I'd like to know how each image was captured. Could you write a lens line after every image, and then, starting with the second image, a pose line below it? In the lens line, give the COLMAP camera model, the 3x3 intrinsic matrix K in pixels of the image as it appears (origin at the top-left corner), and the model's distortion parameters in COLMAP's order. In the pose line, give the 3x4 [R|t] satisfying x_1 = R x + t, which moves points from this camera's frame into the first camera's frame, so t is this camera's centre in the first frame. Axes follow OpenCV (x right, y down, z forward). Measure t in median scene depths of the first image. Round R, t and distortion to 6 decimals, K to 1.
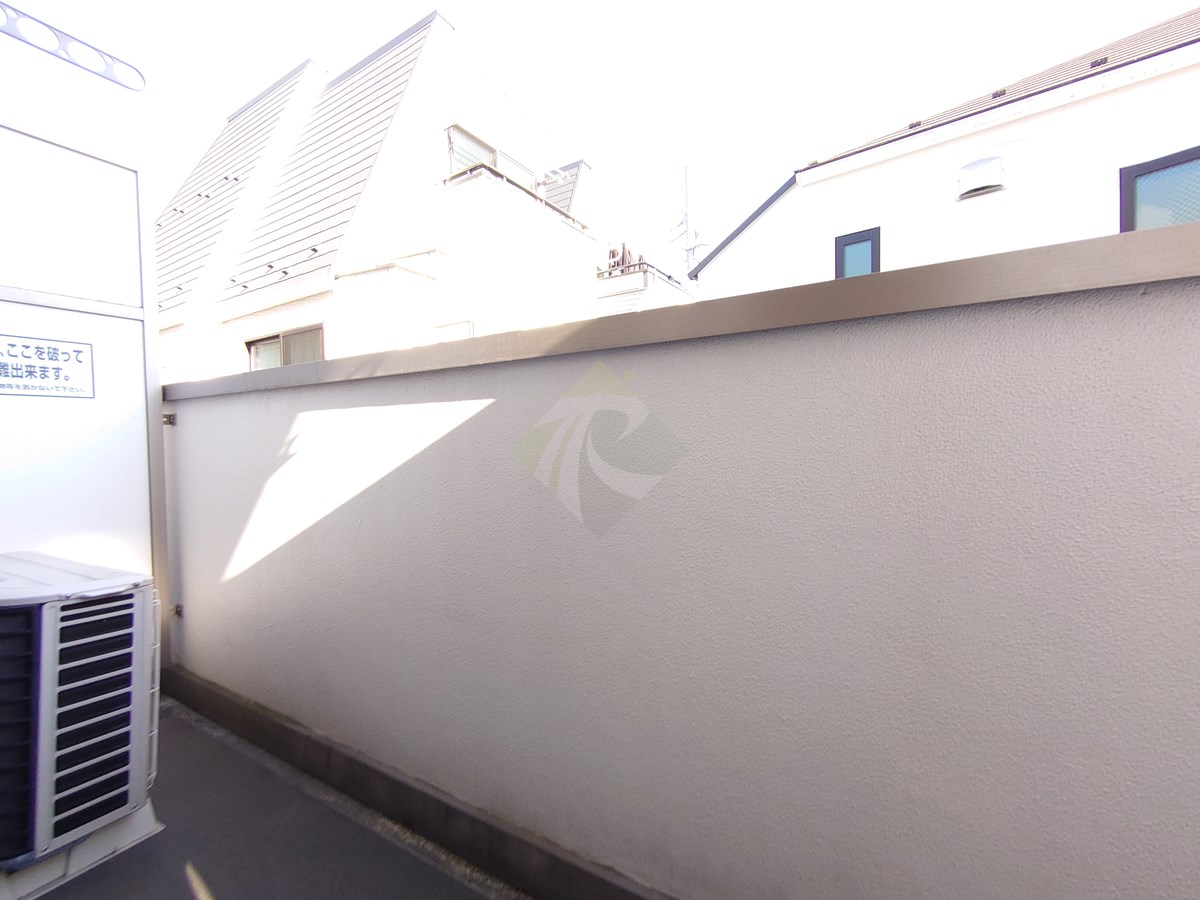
lens RADIAL K [[515.6, 0, 598.0], [0, 515.6, 455.0], [0, 0, 1]] dist [-0.002186, -0.000430]
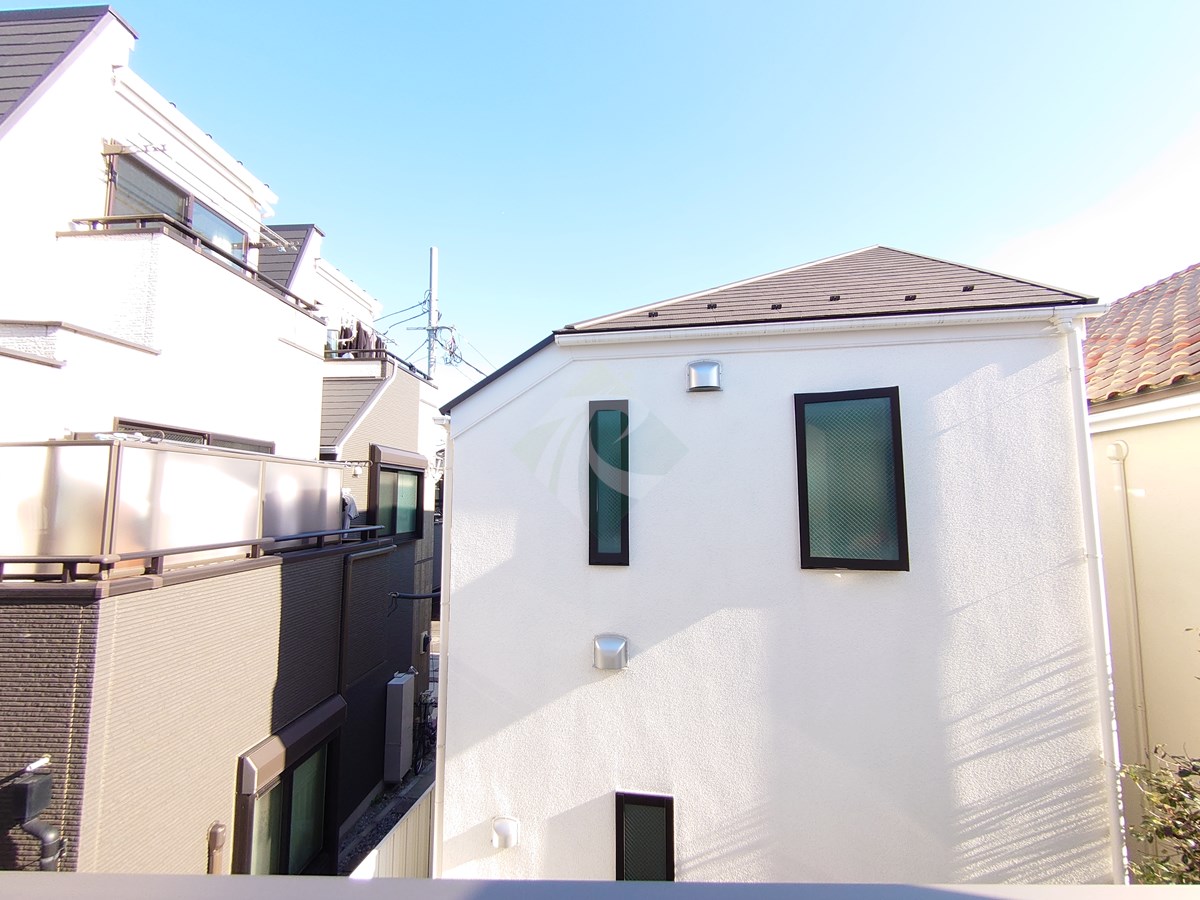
lens RADIAL K [[515.6, 0, 598.0], [0, 515.6, 455.0], [0, 0, 1]] dist [-0.002186, -0.000430]
pose [[0.874563, 0.055307, 0.481748, -0.006986], [0.002862, 0.992868, -0.119183, -0.088118], [-0.484904, 0.105612, 0.868167, 0.048708]]
